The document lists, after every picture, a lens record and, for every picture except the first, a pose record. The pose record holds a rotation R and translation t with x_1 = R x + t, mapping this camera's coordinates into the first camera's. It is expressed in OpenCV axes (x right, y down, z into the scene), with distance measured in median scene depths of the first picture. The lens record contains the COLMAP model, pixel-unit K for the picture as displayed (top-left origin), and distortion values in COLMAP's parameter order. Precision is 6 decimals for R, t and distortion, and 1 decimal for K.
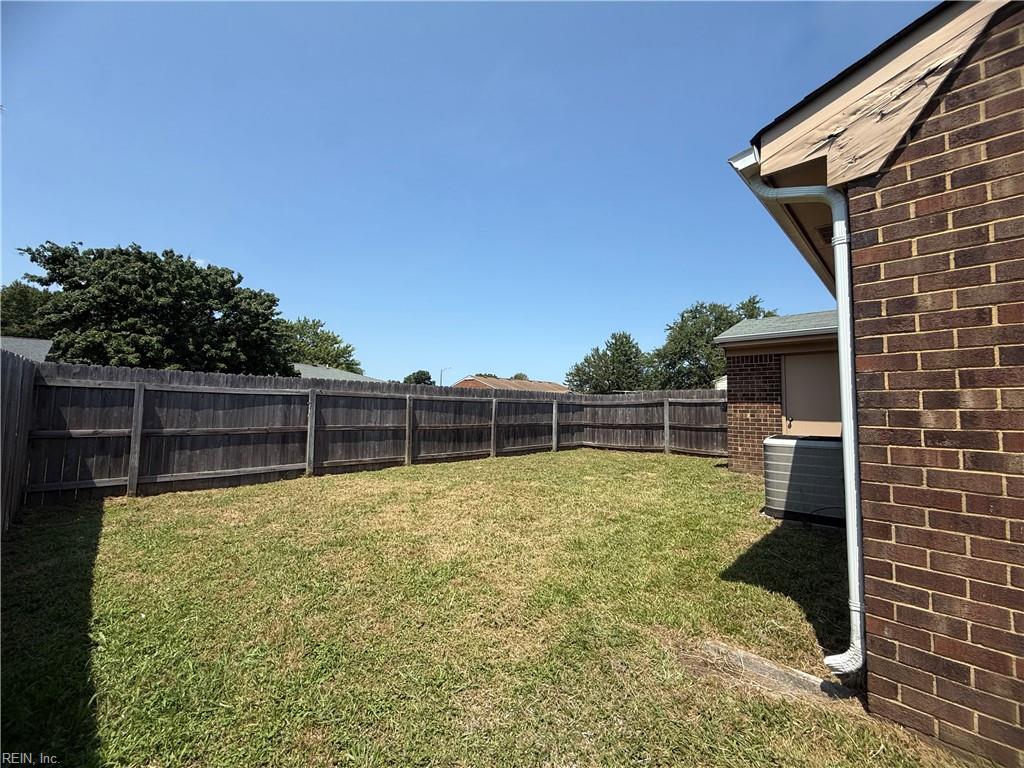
lens RADIAL K [[409.4, 0, 513.3], [0, 409.4, 382.2], [0, 0, 1]] dist [0.001513, -0.000766]
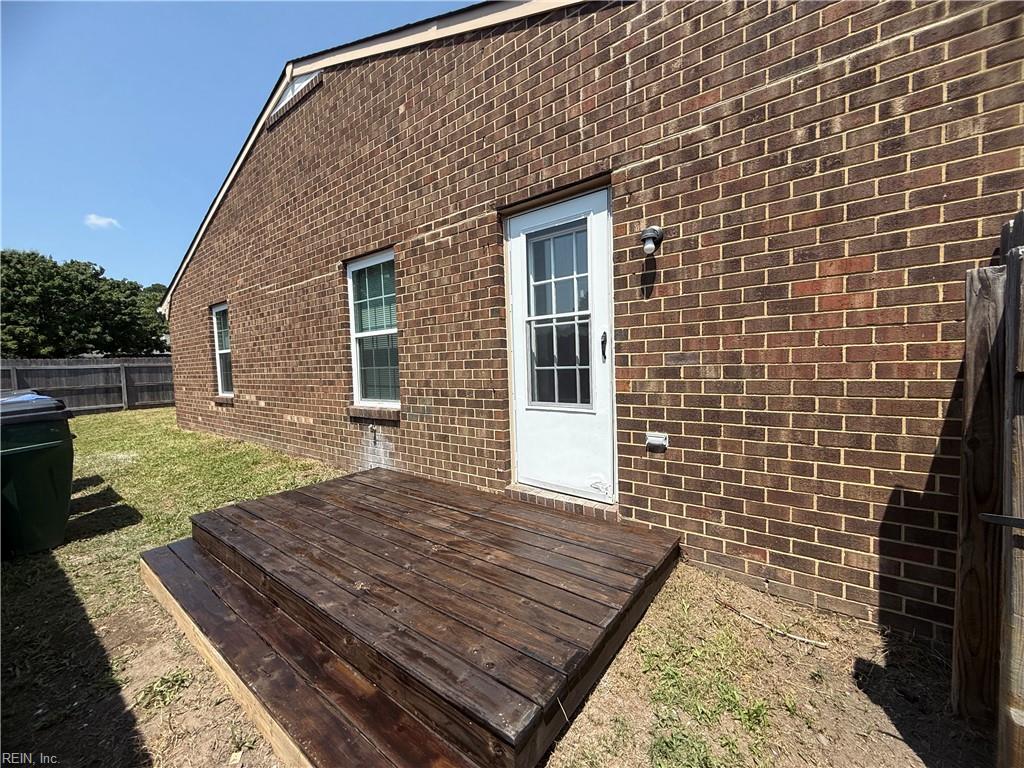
lens RADIAL K [[409.4, 0, 509.8], [0, 409.4, 381.0], [0, 0, 1]] dist [0.001513, -0.000766]
pose [[0.991489, -0.054697, 0.118139, 0.627917], [0.041780, 0.993145, 0.109170, -0.022020], [-0.123300, -0.103305, 0.986978, -0.644305]]
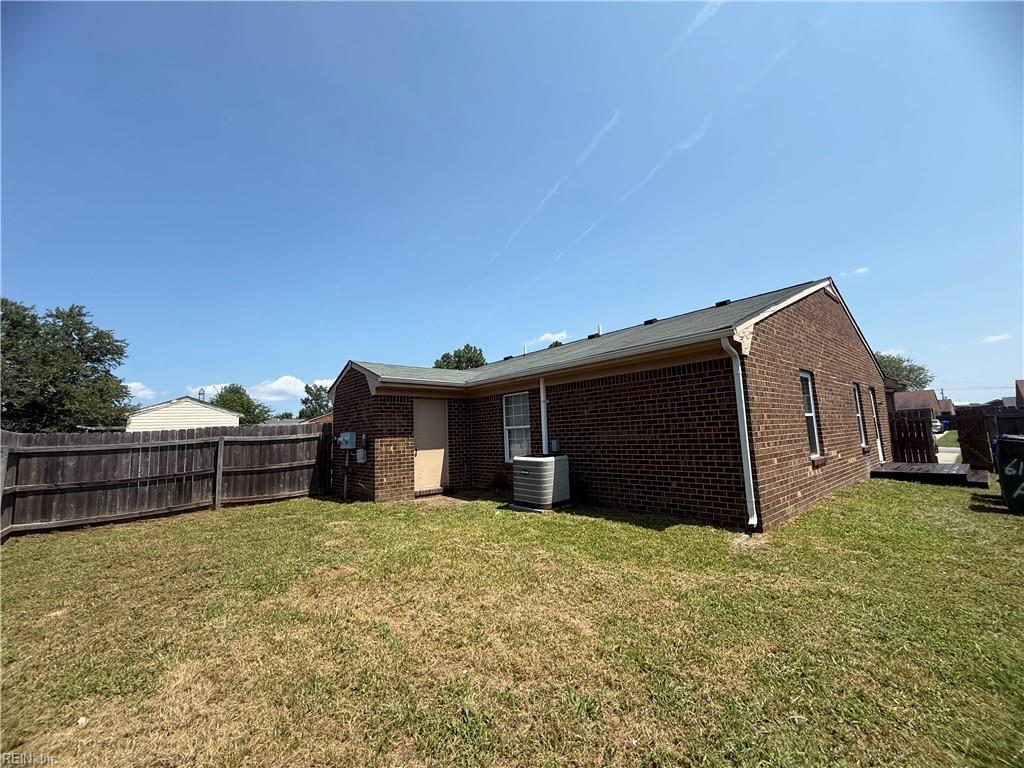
lens RADIAL K [[409.4, 0, 511.5], [0, 409.4, 385.2], [0, 0, 1]] dist [0.001513, -0.000766]
pose [[0.078960, 0.102441, 0.991600, -0.363233], [-0.019631, 0.994673, -0.101195, 0.010361], [-0.996685, -0.011476, 0.080550, 0.392542]]
